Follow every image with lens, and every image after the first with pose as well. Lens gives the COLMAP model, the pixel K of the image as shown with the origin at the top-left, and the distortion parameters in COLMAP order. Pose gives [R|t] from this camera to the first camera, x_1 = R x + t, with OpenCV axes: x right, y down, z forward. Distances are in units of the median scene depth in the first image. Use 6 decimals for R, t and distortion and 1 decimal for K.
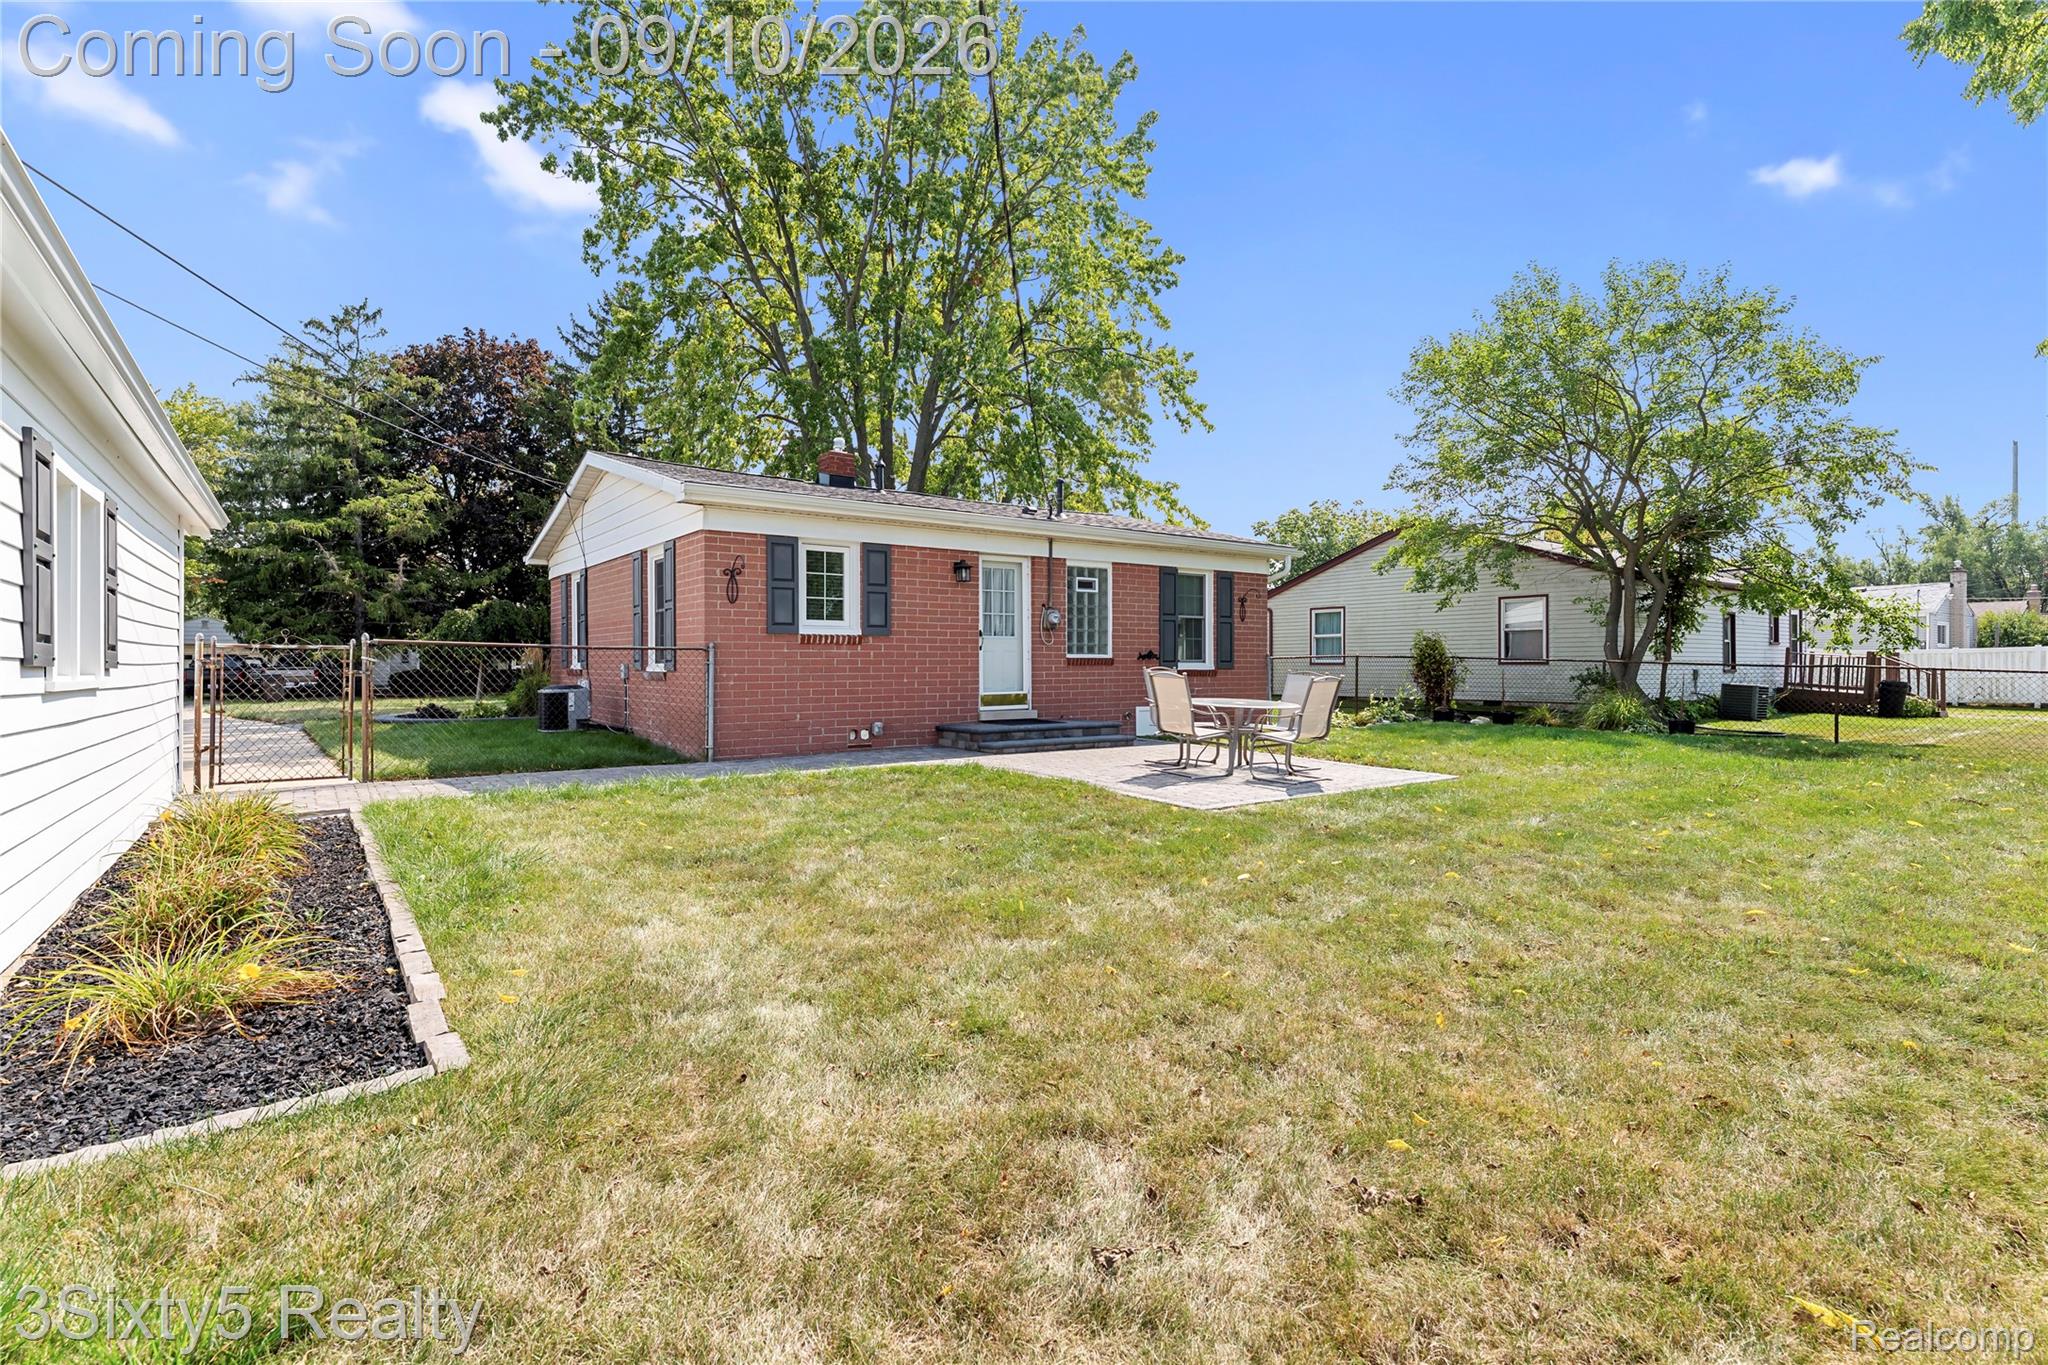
lens RADIAL K [[1002.2, 0, 1022.4], [0, 1002.2, 655.7], [0, 0, 1]] dist [-0.001353, -0.000136]
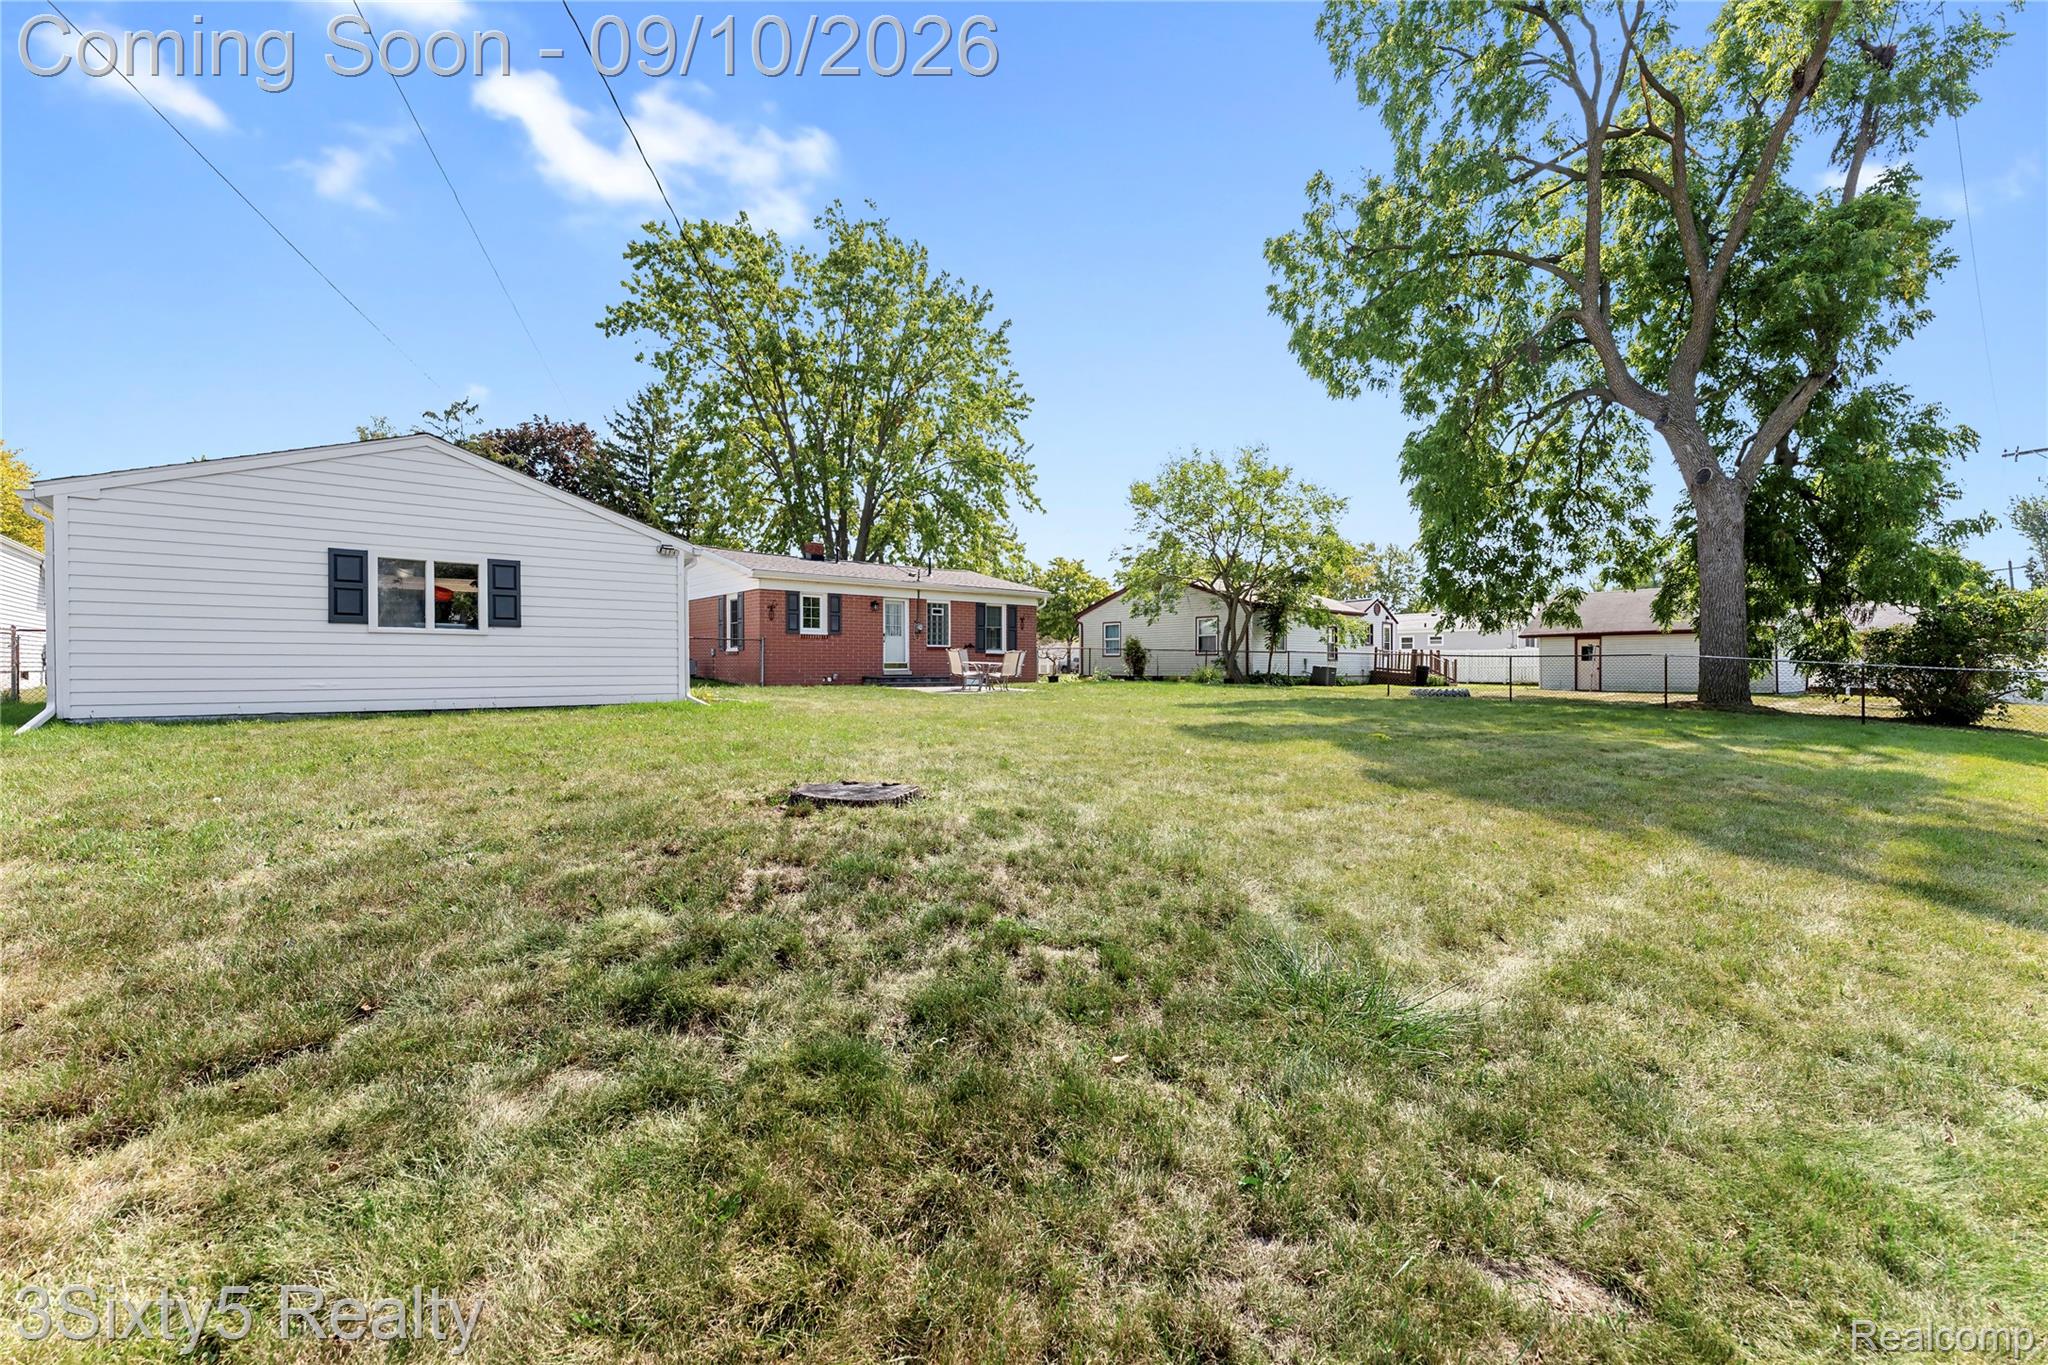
lens RADIAL K [[851.0, 0, 1039.8], [0, 851.0, 651.6], [0, 0, 1]] dist [0.000259, 0.000164]
pose [[0.996058, 0.002828, 0.088655, 0.105035], [-0.002129, 0.999966, -0.007976, 0.023178], [-0.088675, 0.007756, 0.996030, -0.689492]]
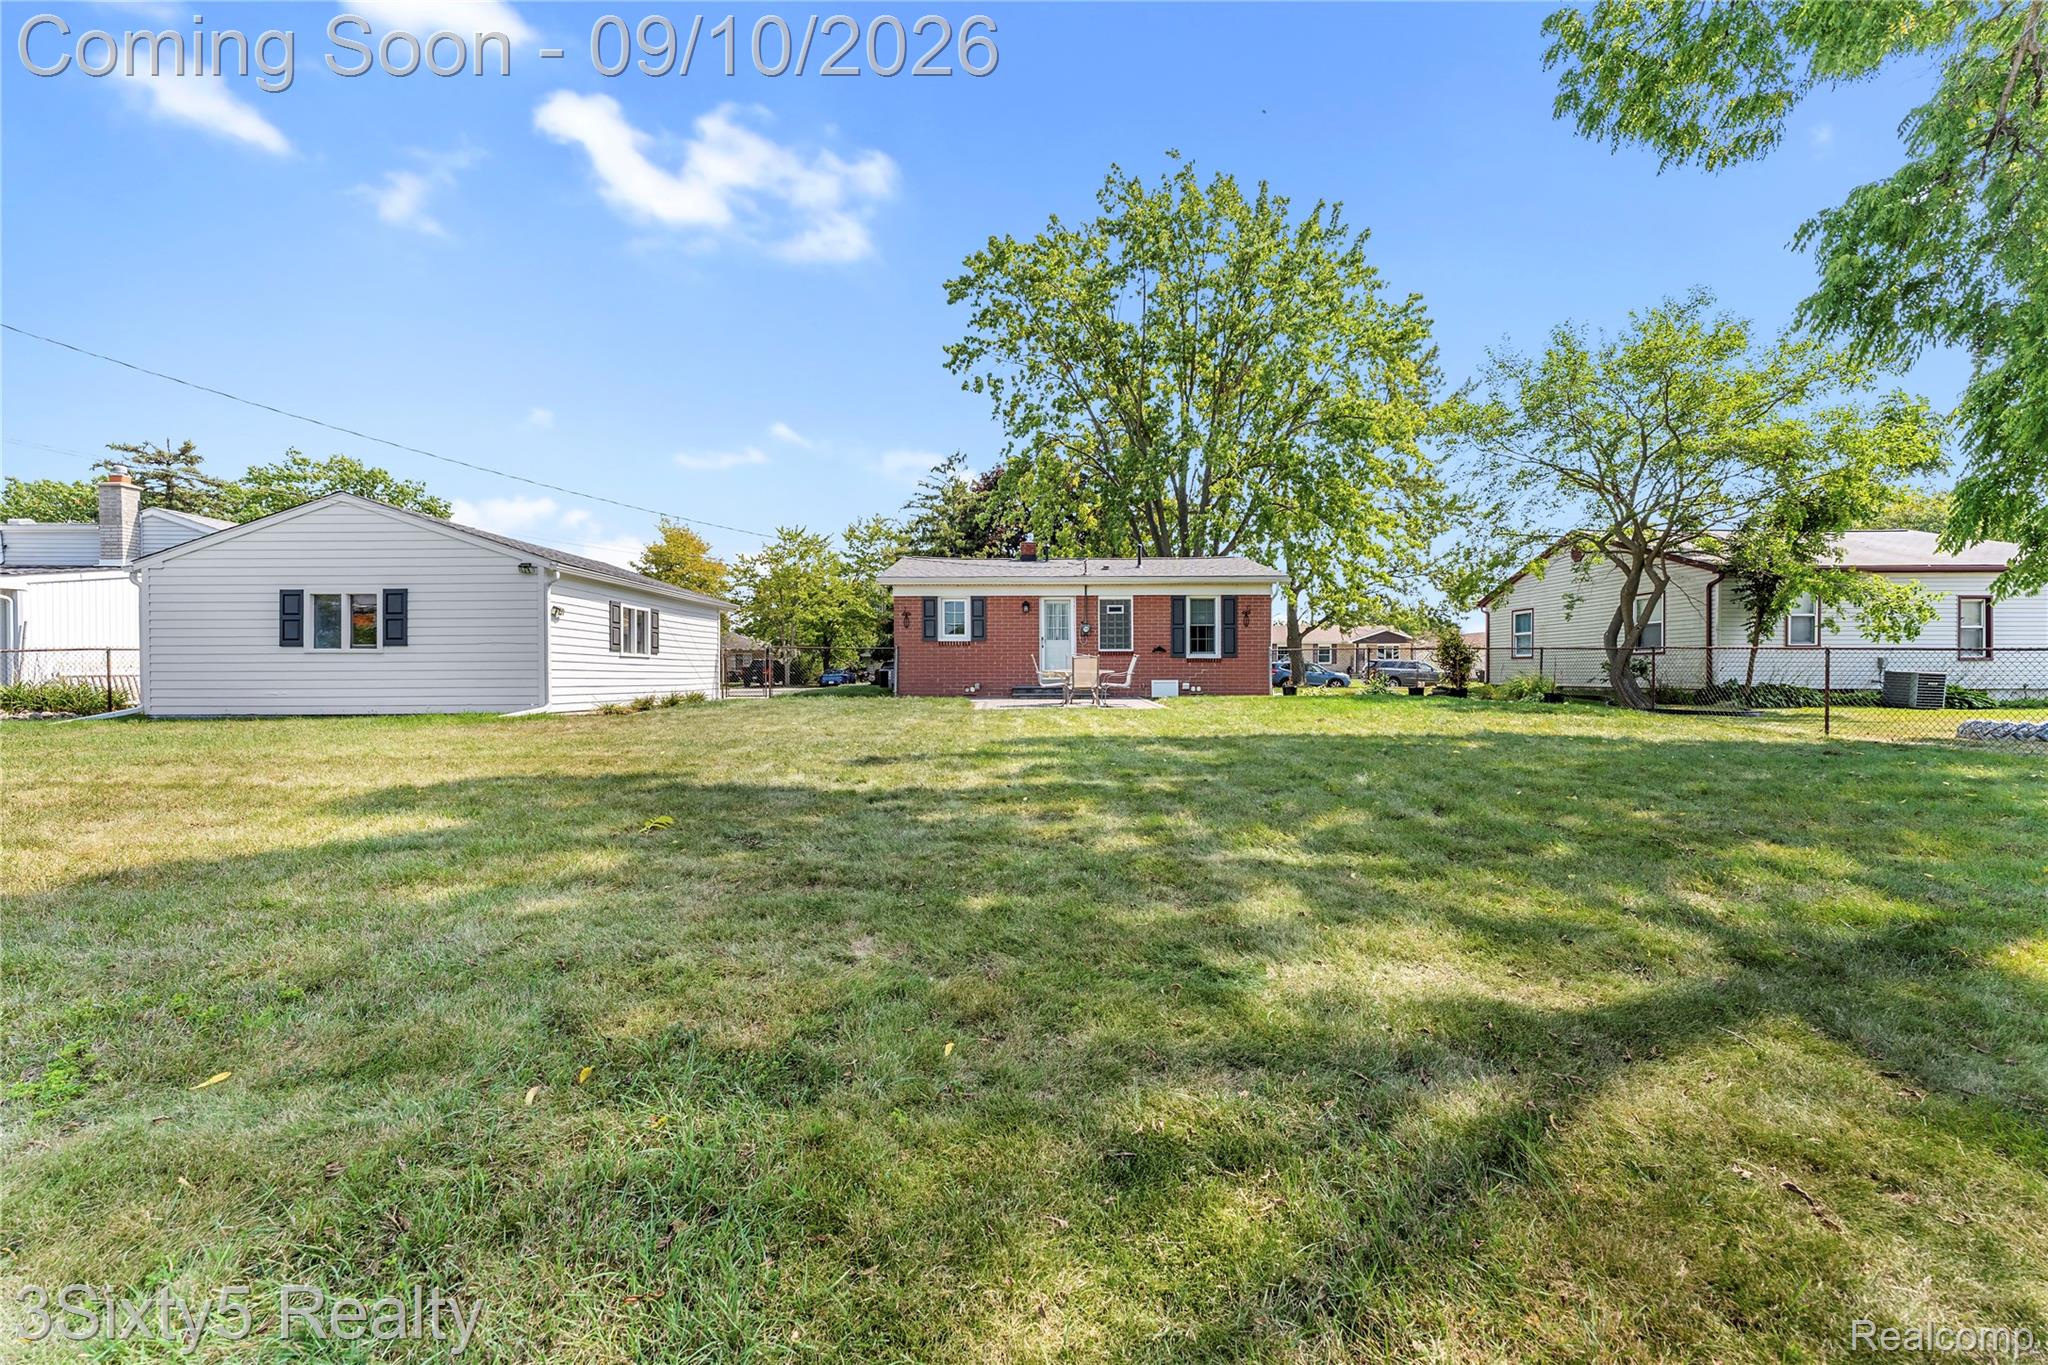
lens RADIAL K [[838.4, 0, 1026.4], [0, 838.4, 674.7], [0, 0, 1]] dist [0.001346, 0.000866]
pose [[0.814150, 0.000979, -0.580654, 0.698457], [0.008253, 0.999878, 0.013257, 0.020262], [0.580596, -0.015585, 0.814042, -0.257903]]
